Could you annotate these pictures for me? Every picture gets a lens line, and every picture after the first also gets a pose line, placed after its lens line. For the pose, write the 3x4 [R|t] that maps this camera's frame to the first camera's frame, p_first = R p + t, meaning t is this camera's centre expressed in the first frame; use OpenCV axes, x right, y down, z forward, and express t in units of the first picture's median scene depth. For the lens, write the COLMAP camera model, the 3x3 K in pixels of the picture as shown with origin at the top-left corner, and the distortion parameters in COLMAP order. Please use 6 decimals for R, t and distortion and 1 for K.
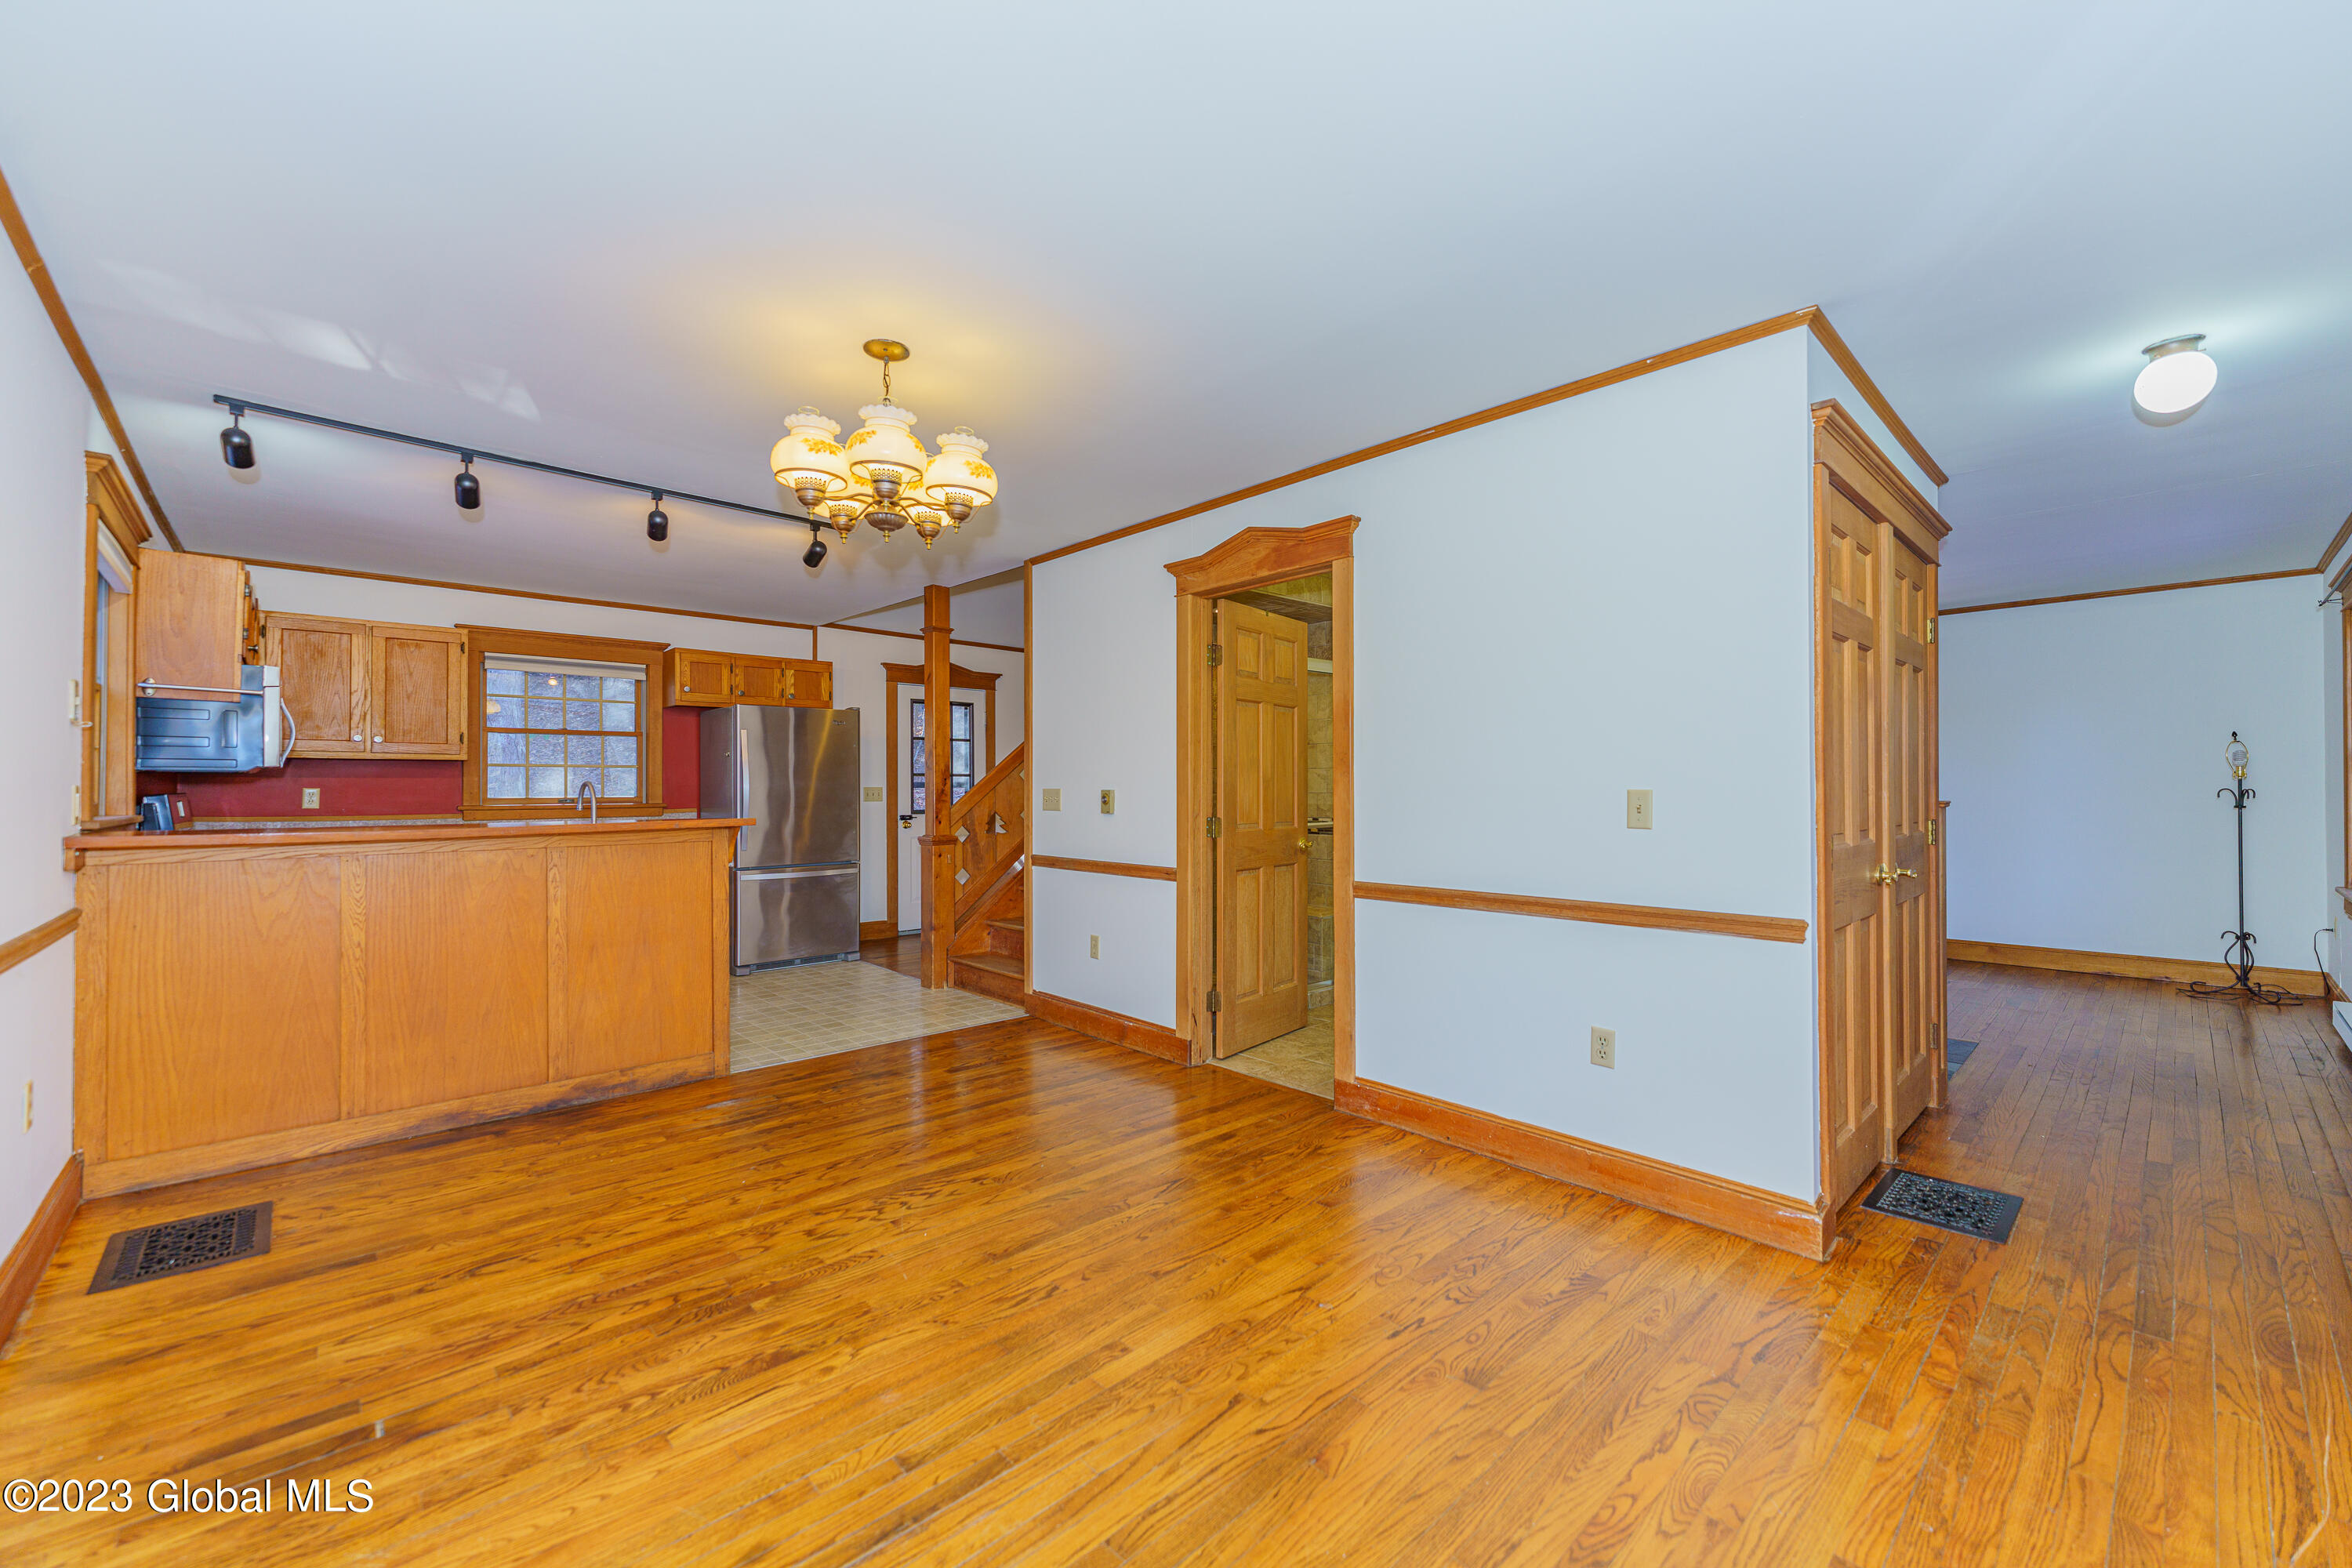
lens RADIAL K [[935.6, 0, 1177.5], [0, 935.6, 779.4], [0, 0, 1]] dist [0.000845, -0.000142]
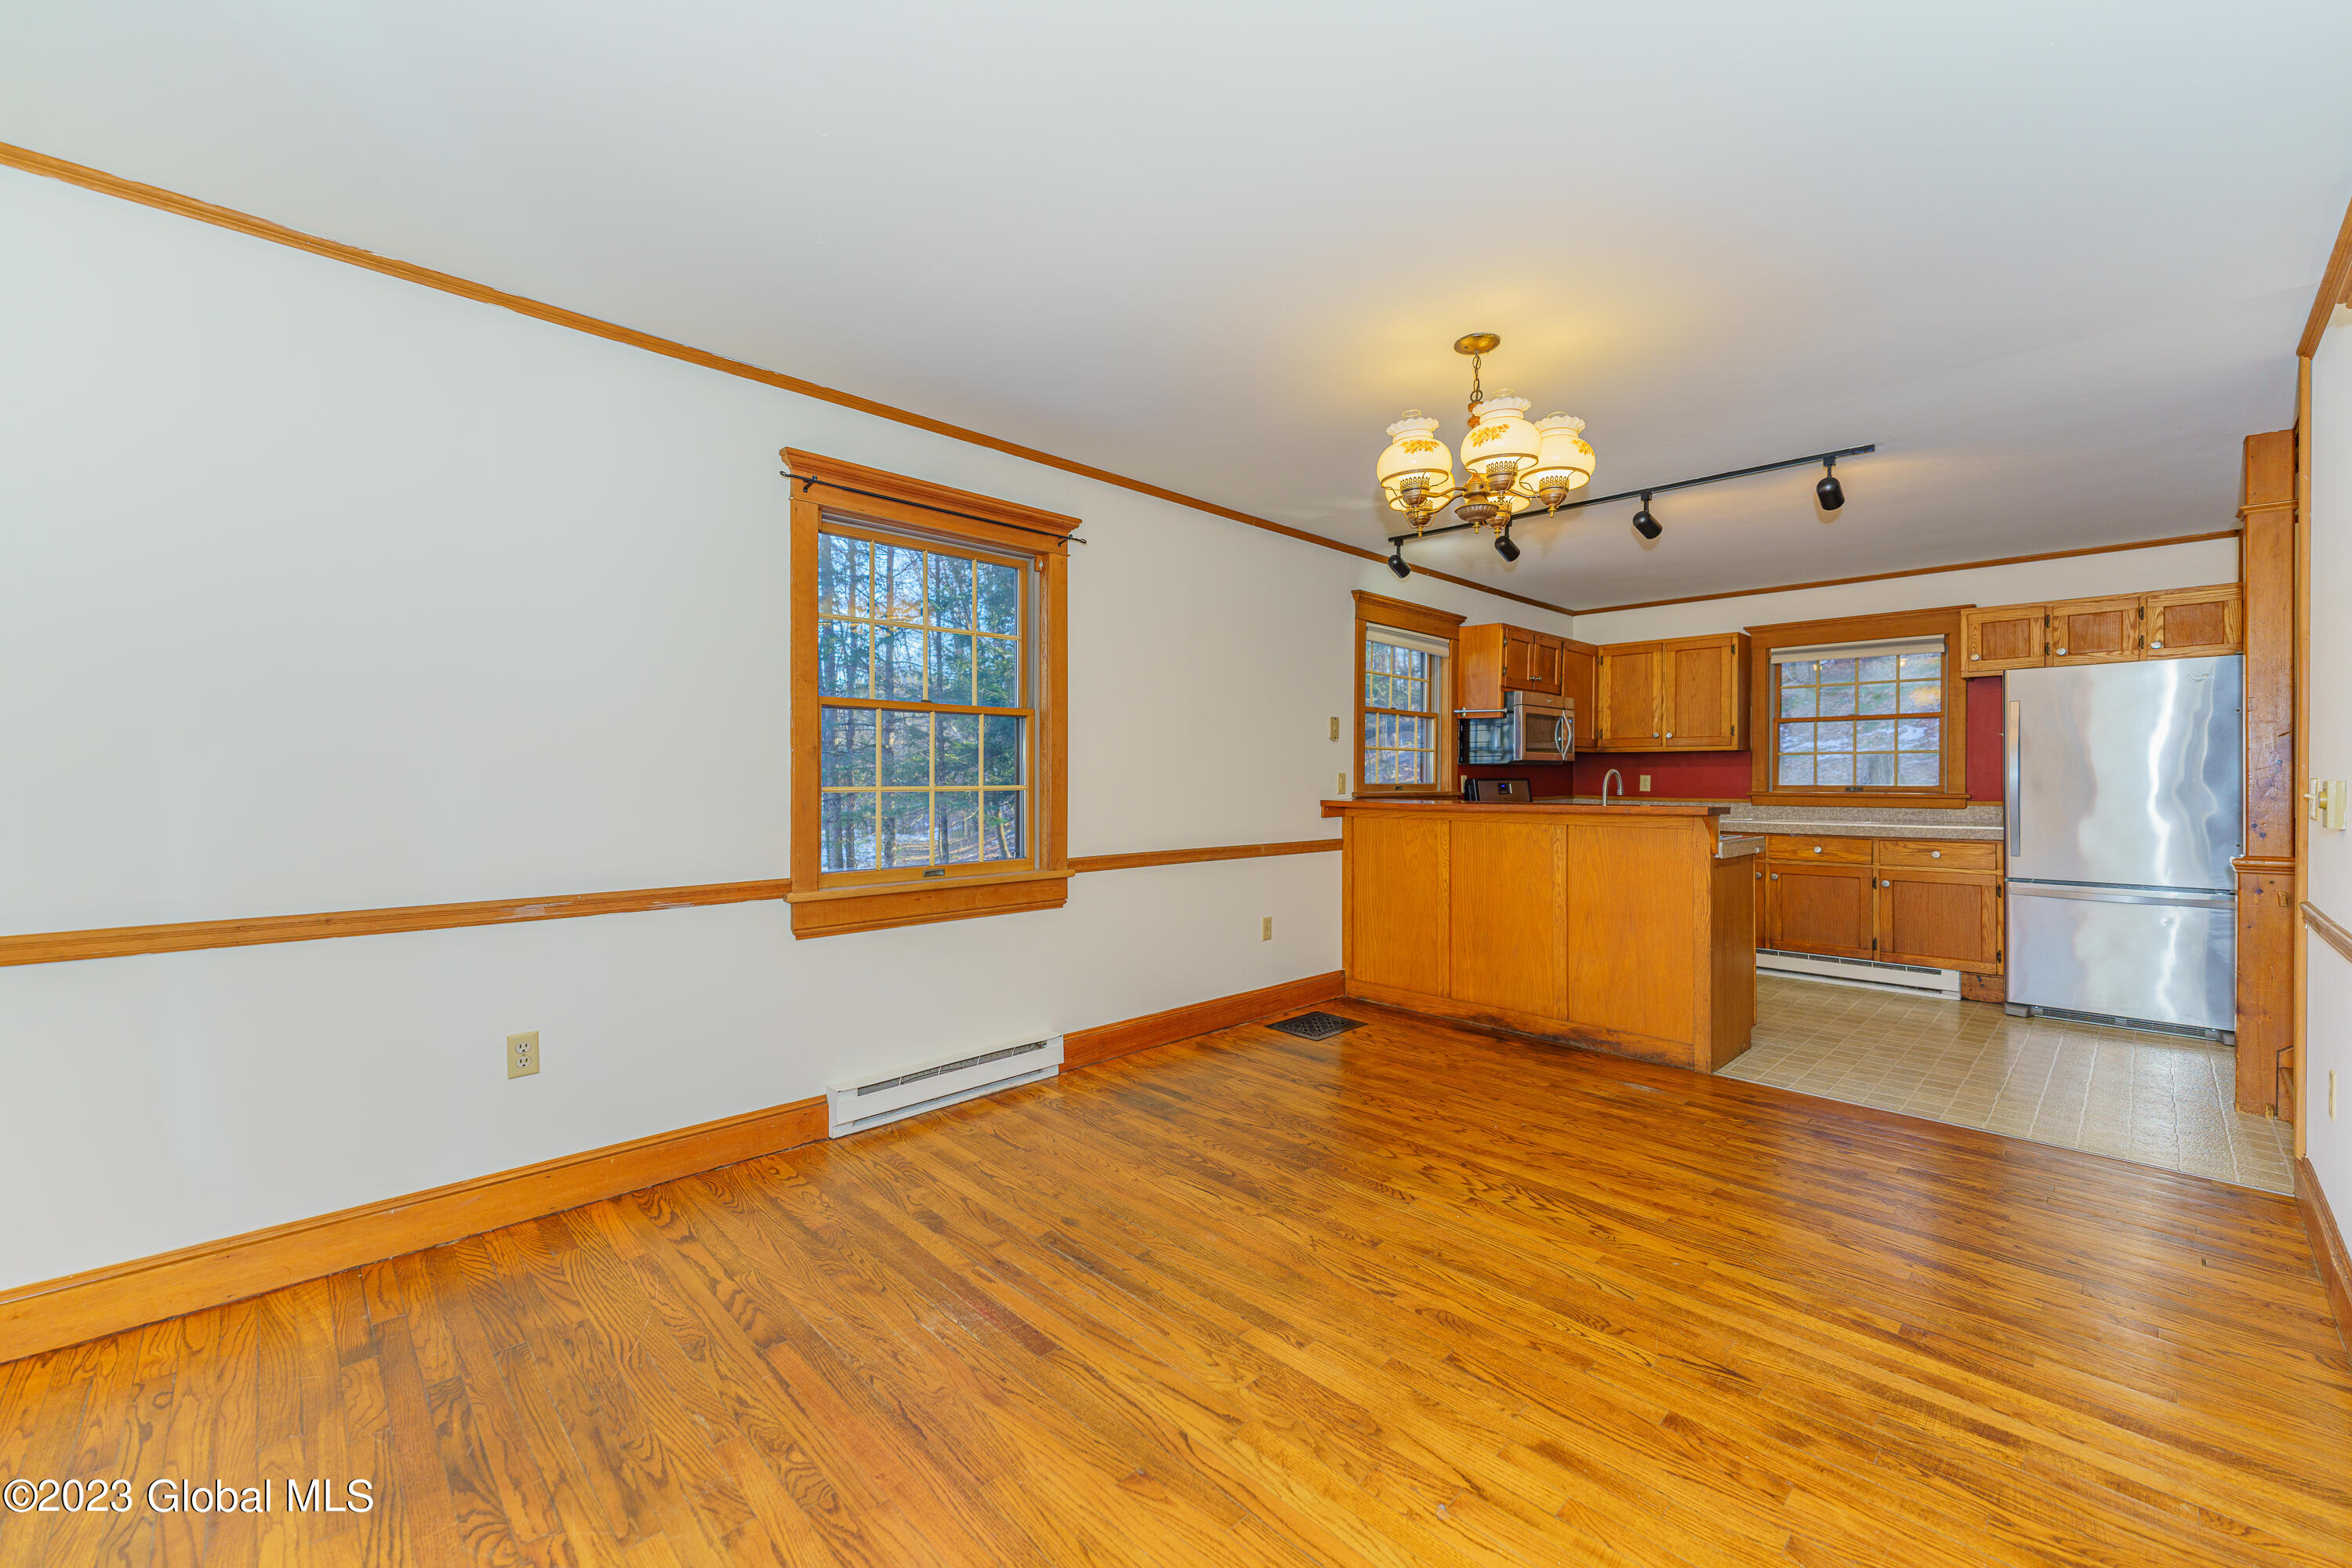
lens RADIAL K [[936.2, 0, 1173.3], [0, 936.2, 779.6], [0, 0, 1]] dist [0.001328, -0.000255]
pose [[0.017886, 0.006389, -0.999820, 0.614079], [0.005971, 0.999961, 0.006497, 0.004848], [0.999822, -0.006086, 0.017847, 0.566289]]
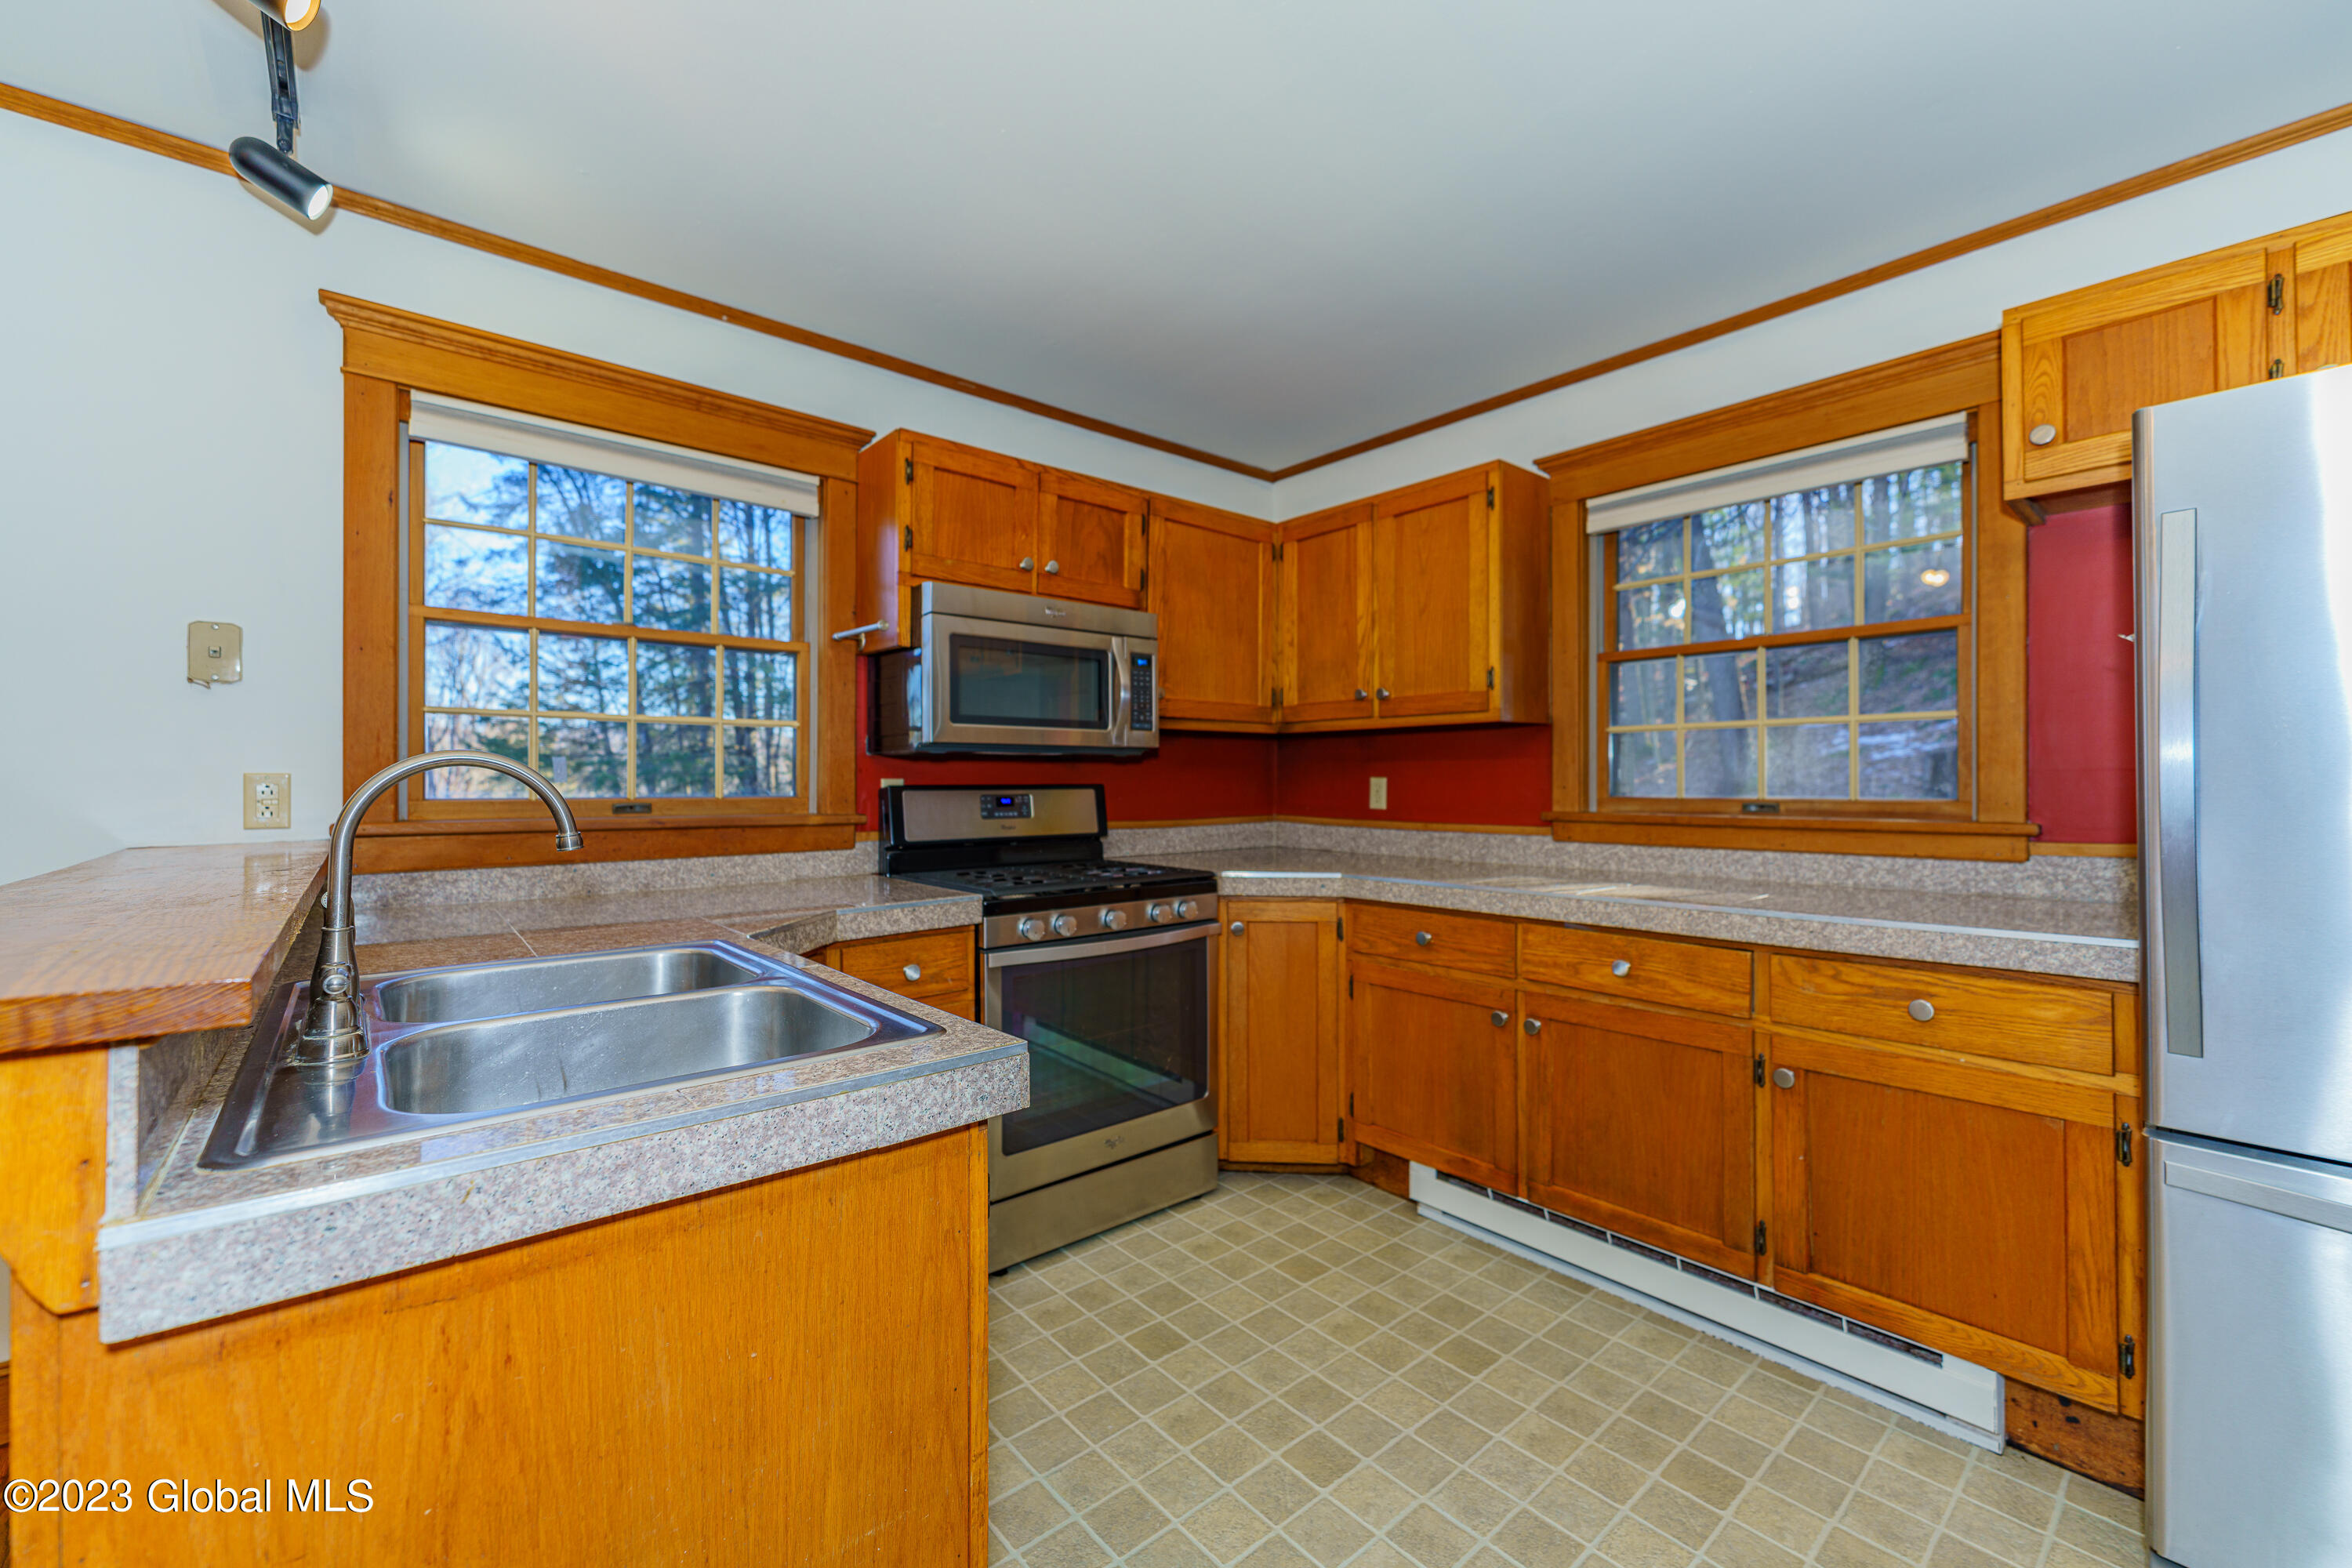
lens RADIAL K [[936.2, 0, 1173.3], [0, 936.2, 779.6], [0, 0, 1]] dist [0.001328, -0.000255]
pose [[-0.050587, 0.000437, -0.998720, -0.456296], [0.009958, 0.999950, -0.000067, 0.015663], [0.998670, -0.009949, -0.050589, 1.544003]]
